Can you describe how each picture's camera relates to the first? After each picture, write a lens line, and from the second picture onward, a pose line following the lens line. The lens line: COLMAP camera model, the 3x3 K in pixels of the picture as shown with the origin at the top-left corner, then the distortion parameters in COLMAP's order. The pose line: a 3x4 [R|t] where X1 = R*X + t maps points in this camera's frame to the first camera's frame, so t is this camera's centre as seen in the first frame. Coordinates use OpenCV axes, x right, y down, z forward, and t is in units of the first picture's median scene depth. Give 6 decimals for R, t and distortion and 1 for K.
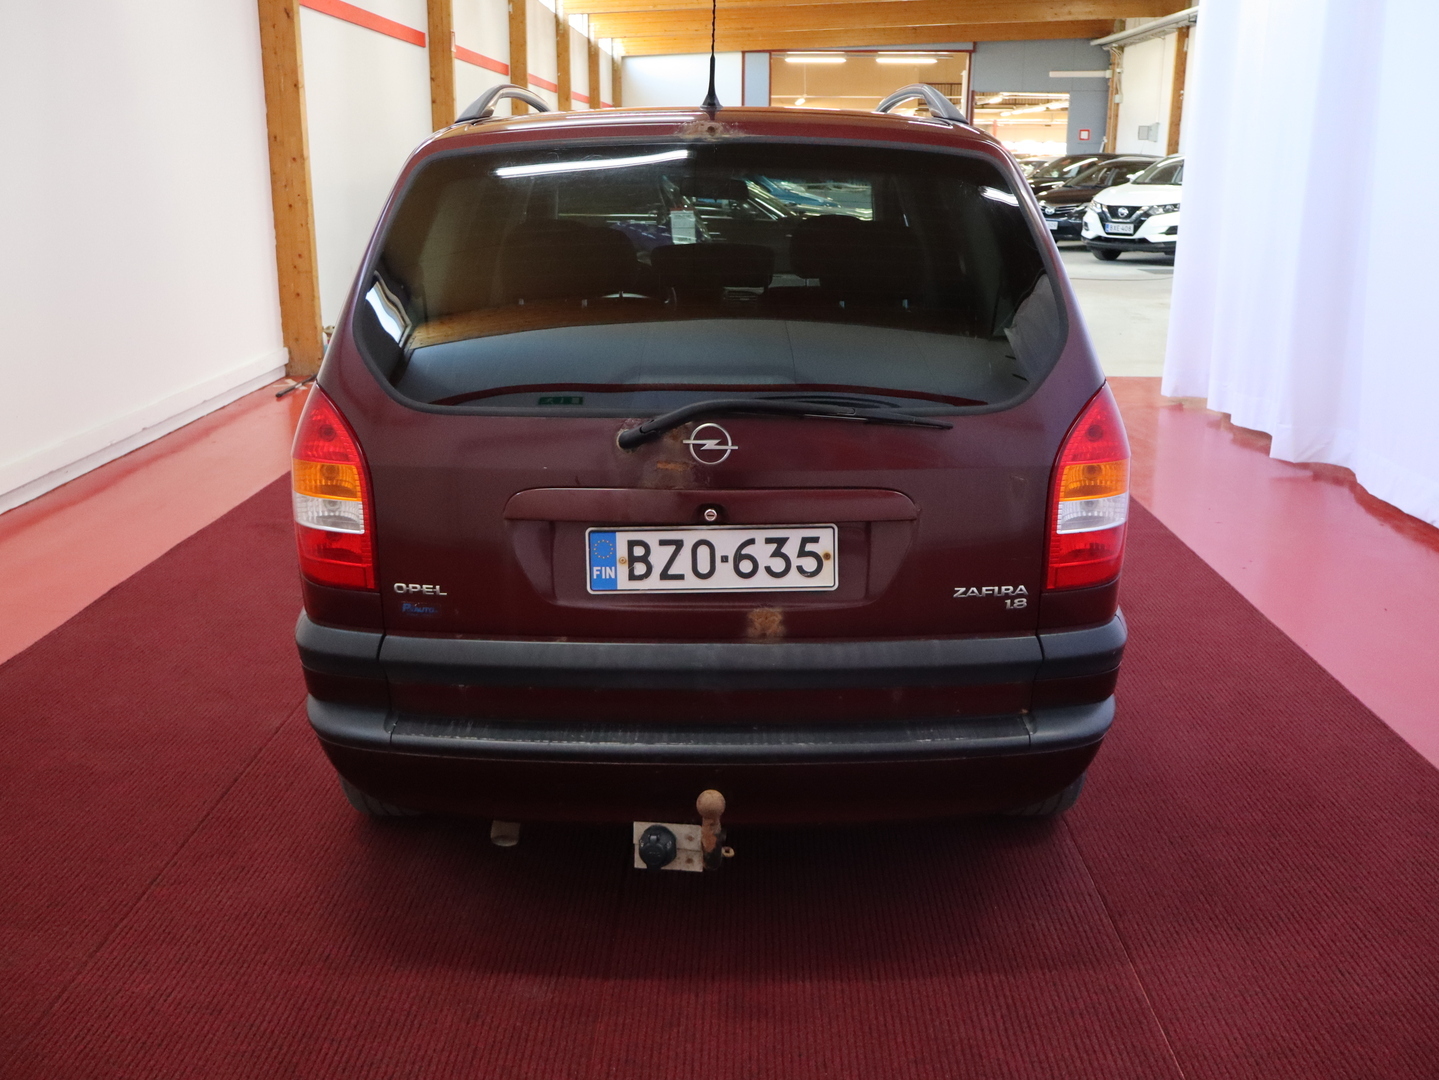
lens RADIAL K [[1305.6, 0, 719.5], [0, 1305.6, 540.0], [0, 0, 1]] dist [0.005607, 0.004458]
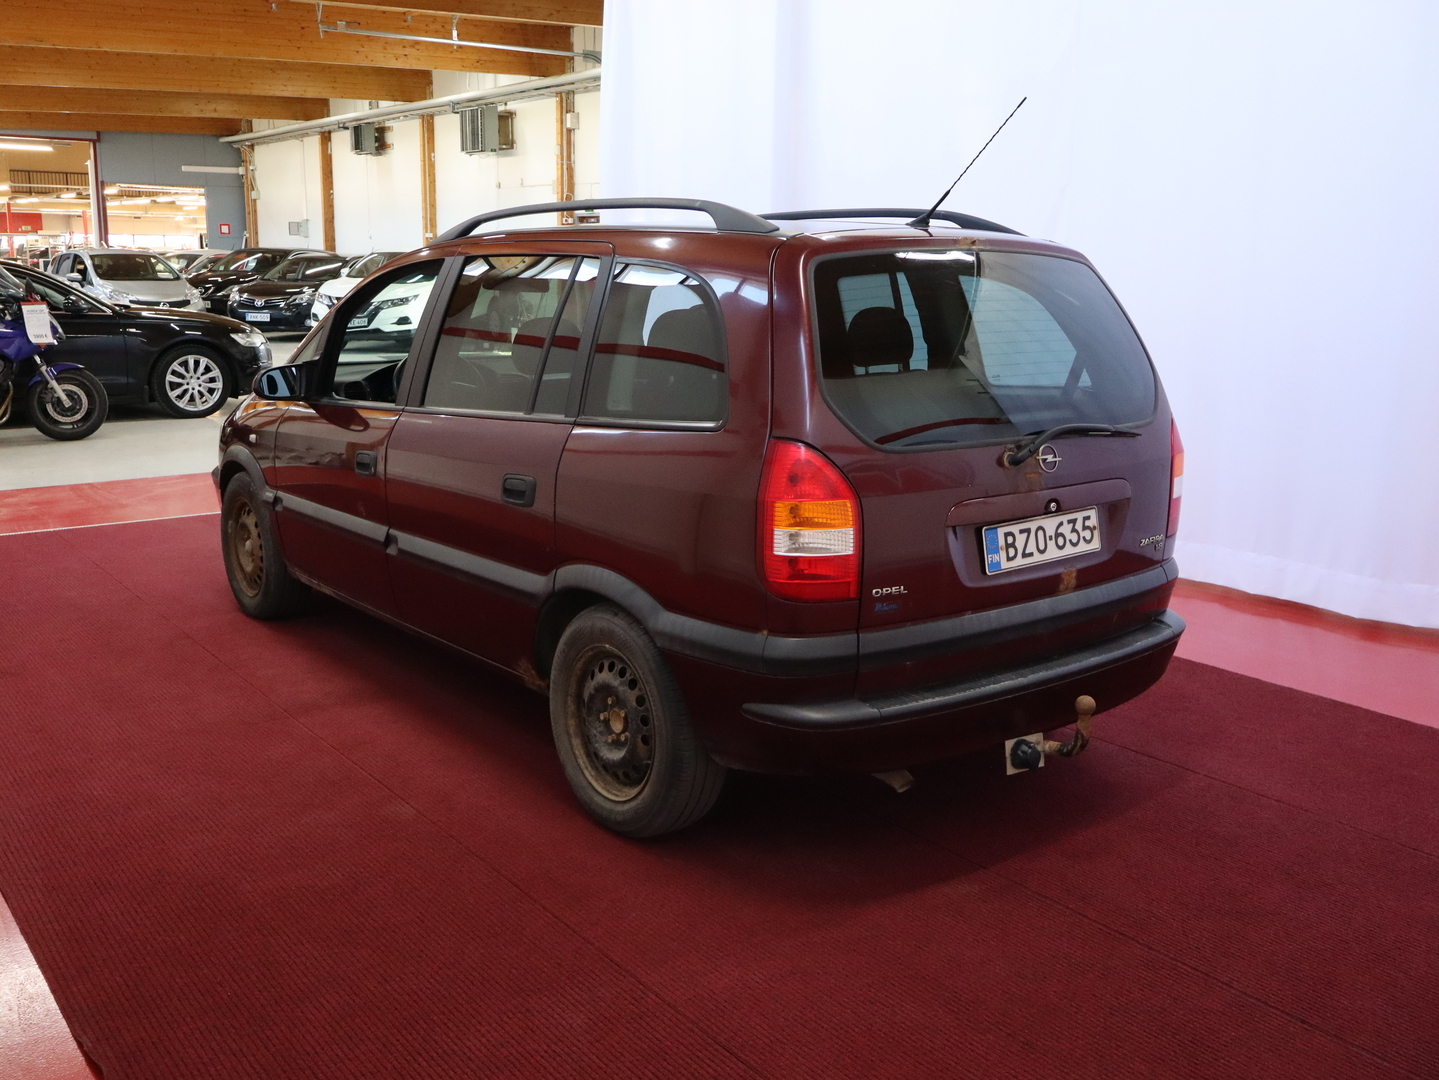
lens RADIAL K [[1327.3, 0, 719.5], [0, 1327.3, 540.0], [0, 0, 1]] dist [-0.038528, 0.005947]
pose [[0.782453, -0.116858, 0.611646, -1.168240], [0.158929, 0.987180, -0.014706, -0.019575], [-0.602087, 0.108715, 0.790995, 0.065427]]
